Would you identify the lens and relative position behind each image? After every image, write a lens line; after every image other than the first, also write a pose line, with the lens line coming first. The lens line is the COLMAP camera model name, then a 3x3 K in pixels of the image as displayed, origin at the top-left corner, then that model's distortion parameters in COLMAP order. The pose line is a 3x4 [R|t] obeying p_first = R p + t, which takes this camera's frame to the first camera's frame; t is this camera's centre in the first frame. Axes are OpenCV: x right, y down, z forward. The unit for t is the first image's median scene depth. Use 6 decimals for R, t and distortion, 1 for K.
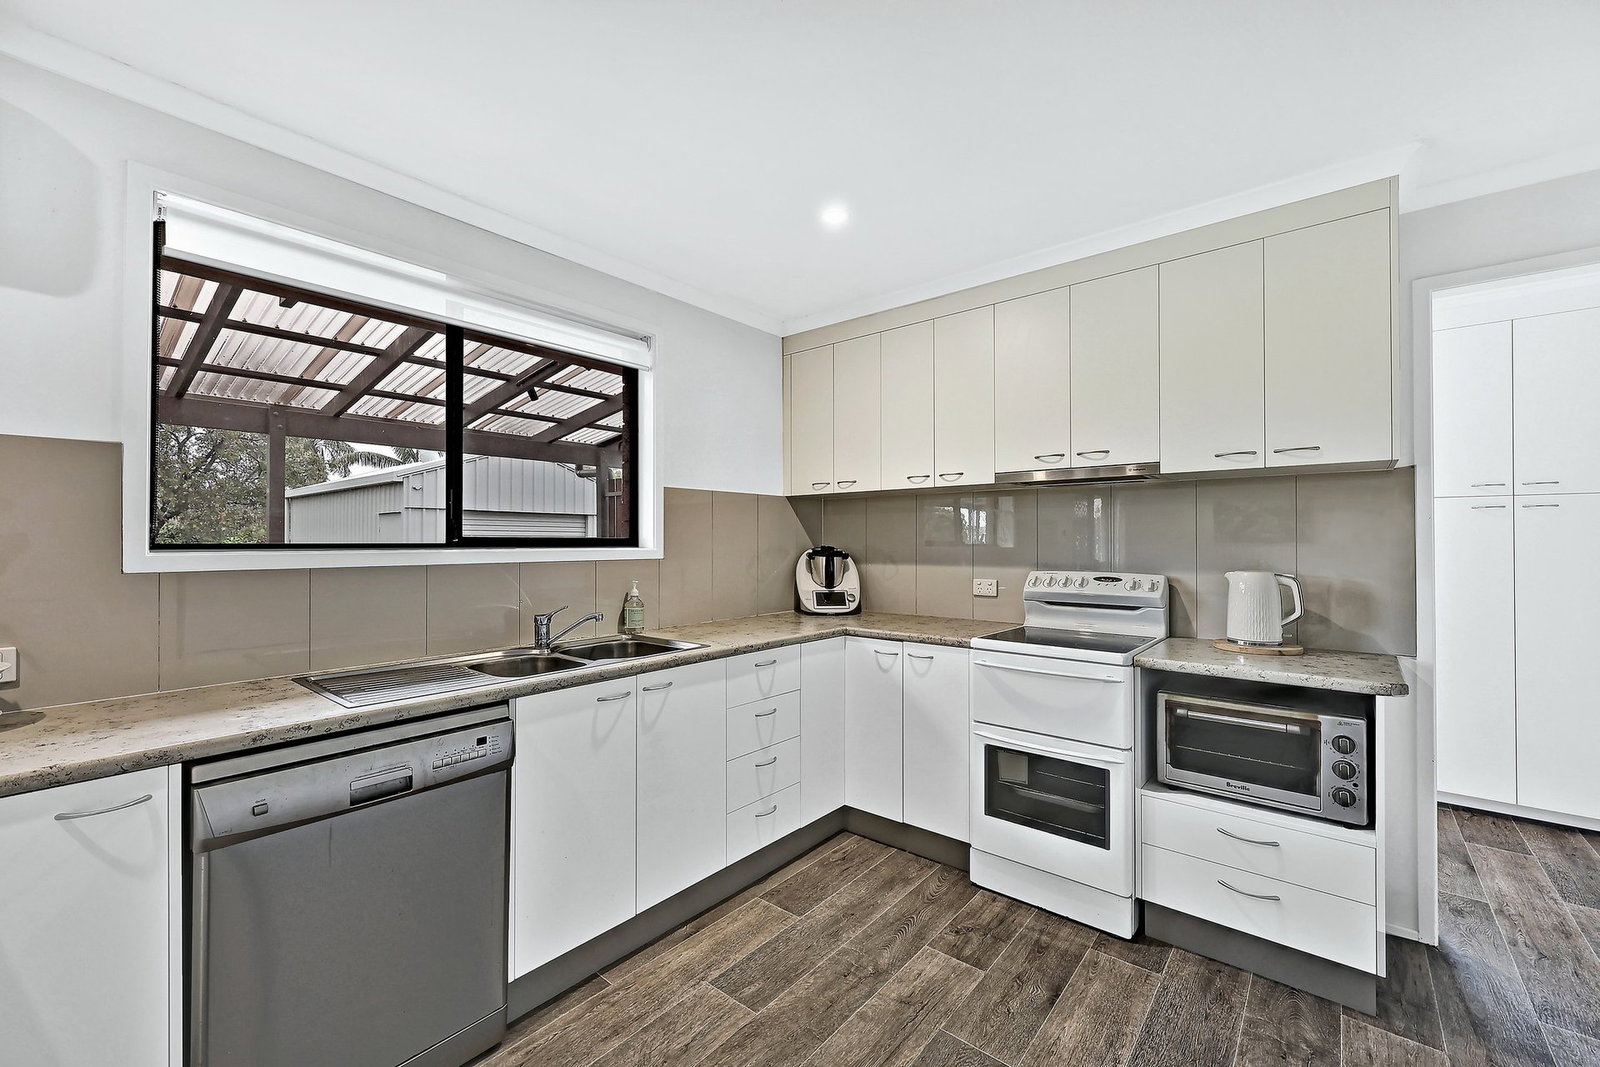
lens RADIAL K [[657.3, 0, 803.2], [0, 657.3, 524.9], [0, 0, 1]] dist [0.003586, -0.000021]
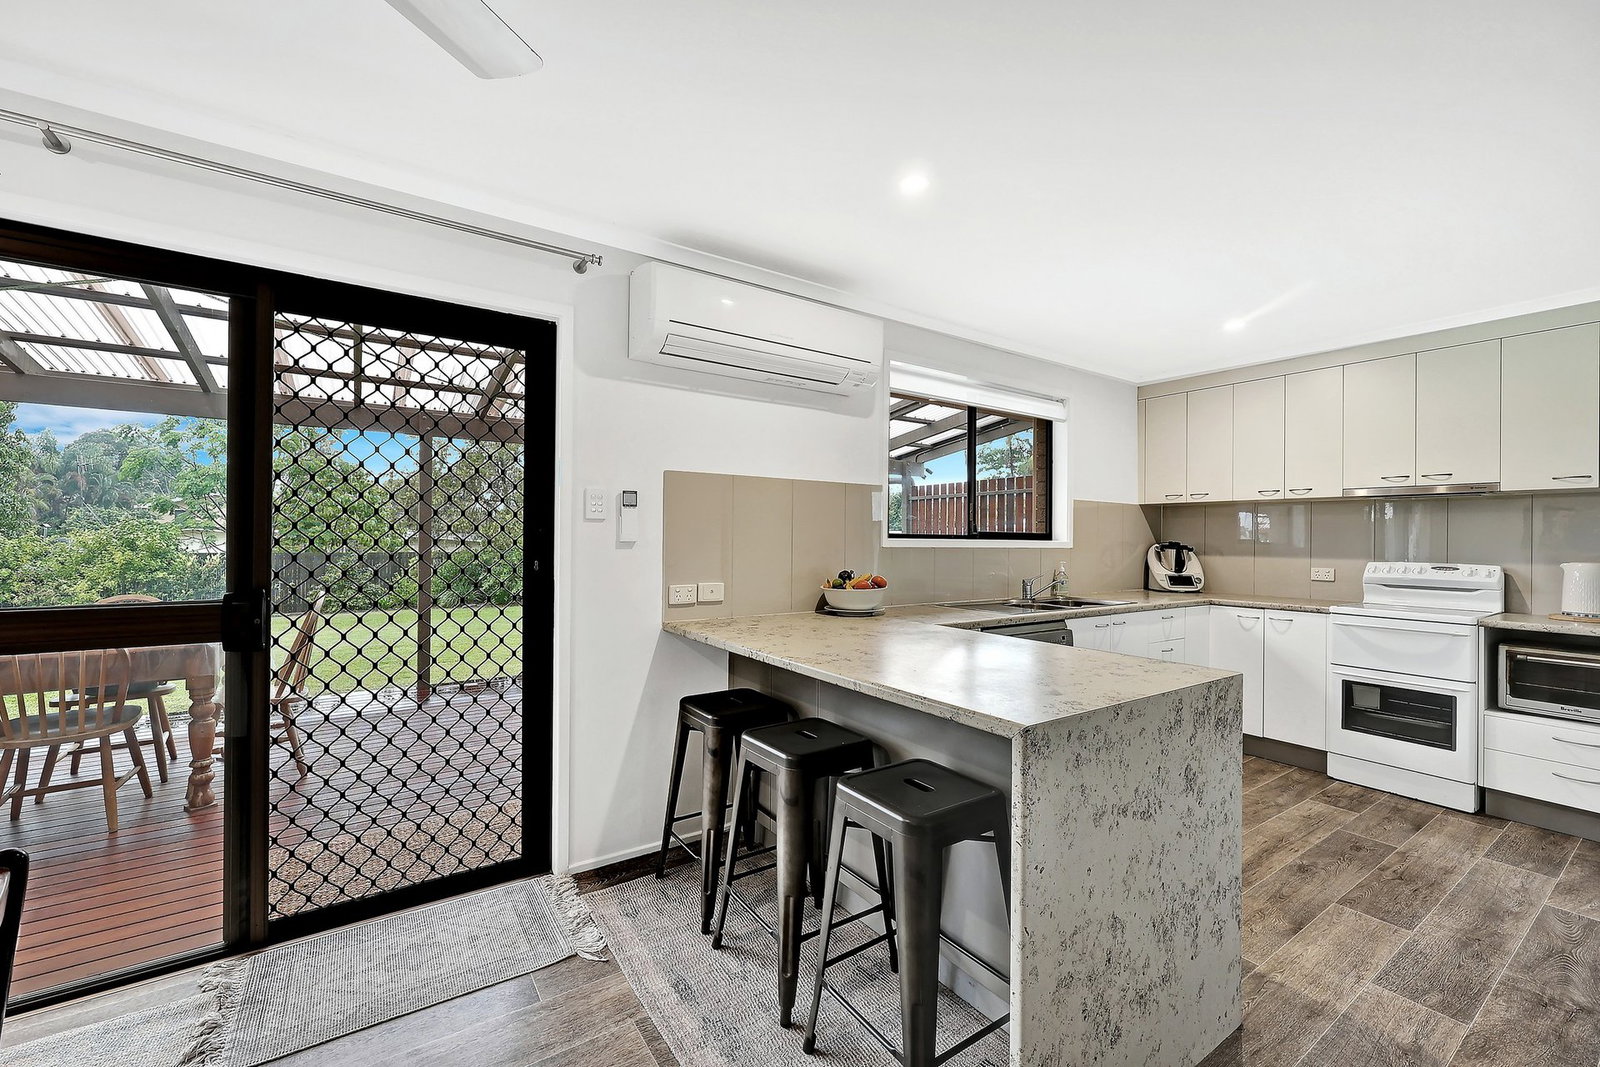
lens RADIAL K [[657.3, 0, 790.4], [0, 657.3, 528.1], [0, 0, 1]] dist [0.003586, -0.000021]
pose [[0.960630, 0.007936, -0.277719, -0.494191], [-0.005734, 0.999945, 0.008738, -0.004037], [0.277773, -0.006802, 0.960623, -0.730674]]
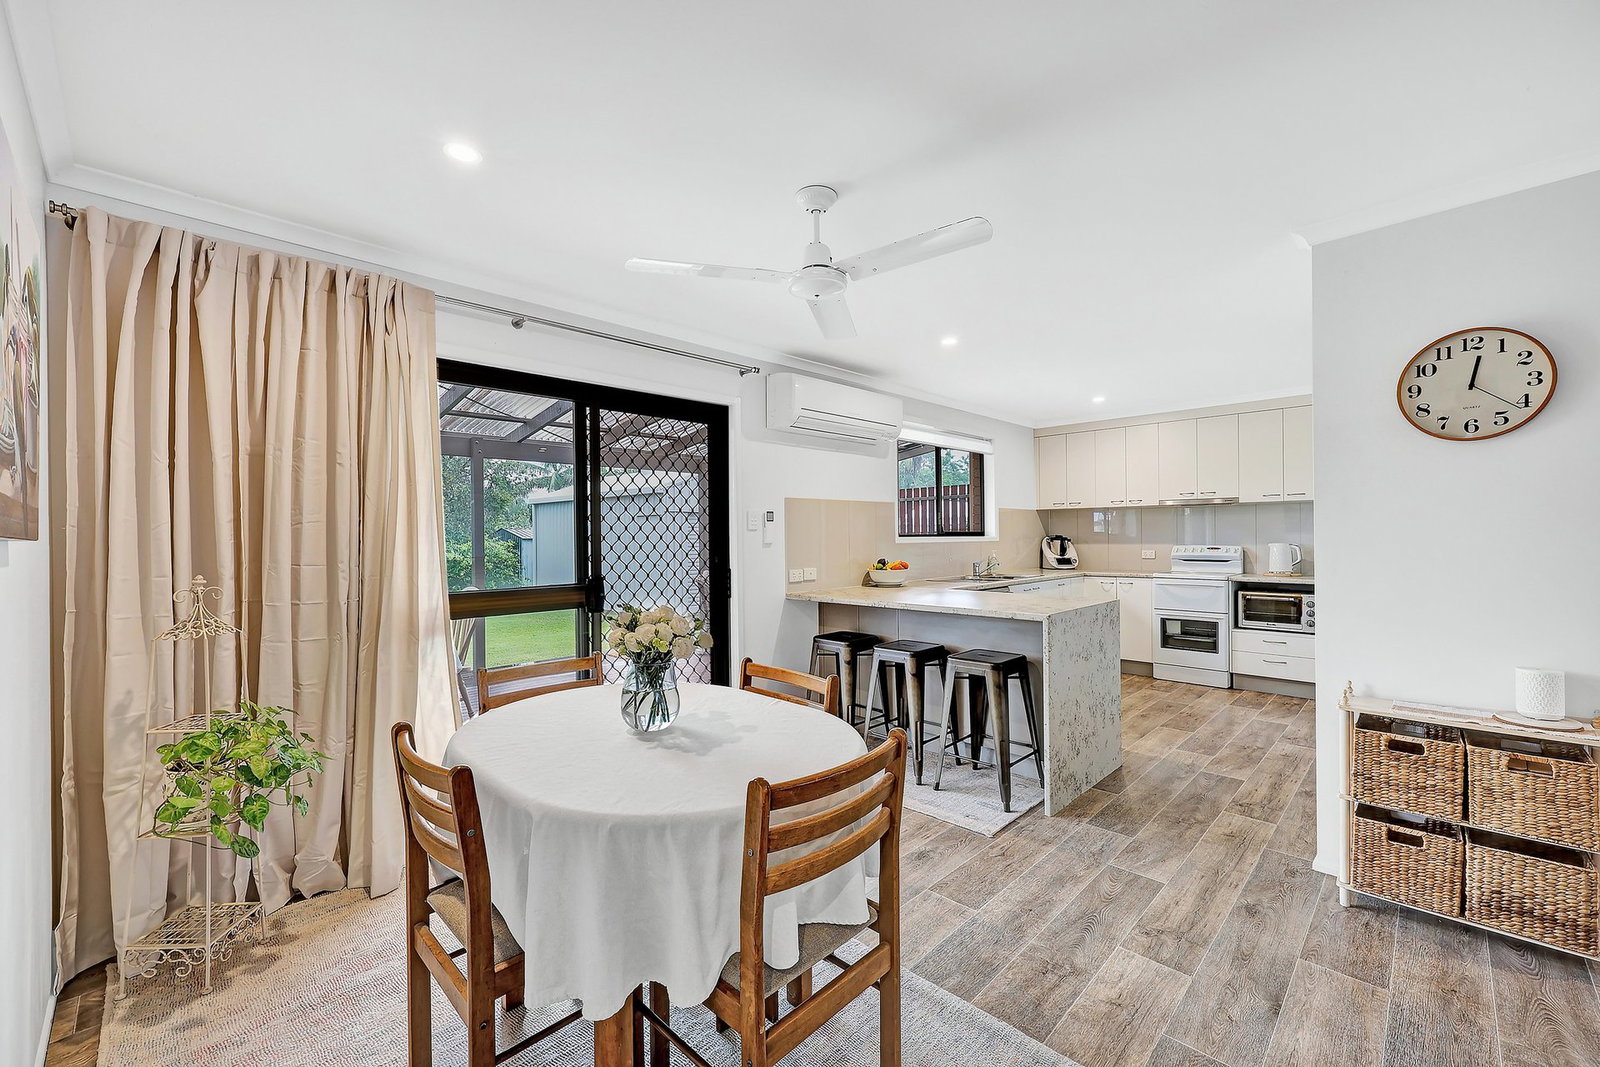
lens RADIAL K [[657.3, 0, 794.7], [0, 657.3, 527.8], [0, 0, 1]] dist [0.003586, -0.000021]
pose [[0.996130, -0.008466, -0.087482, -0.832518], [0.009613, 0.999873, 0.012707, -0.032117], [0.087364, -0.013499, 0.996085, -1.479966]]
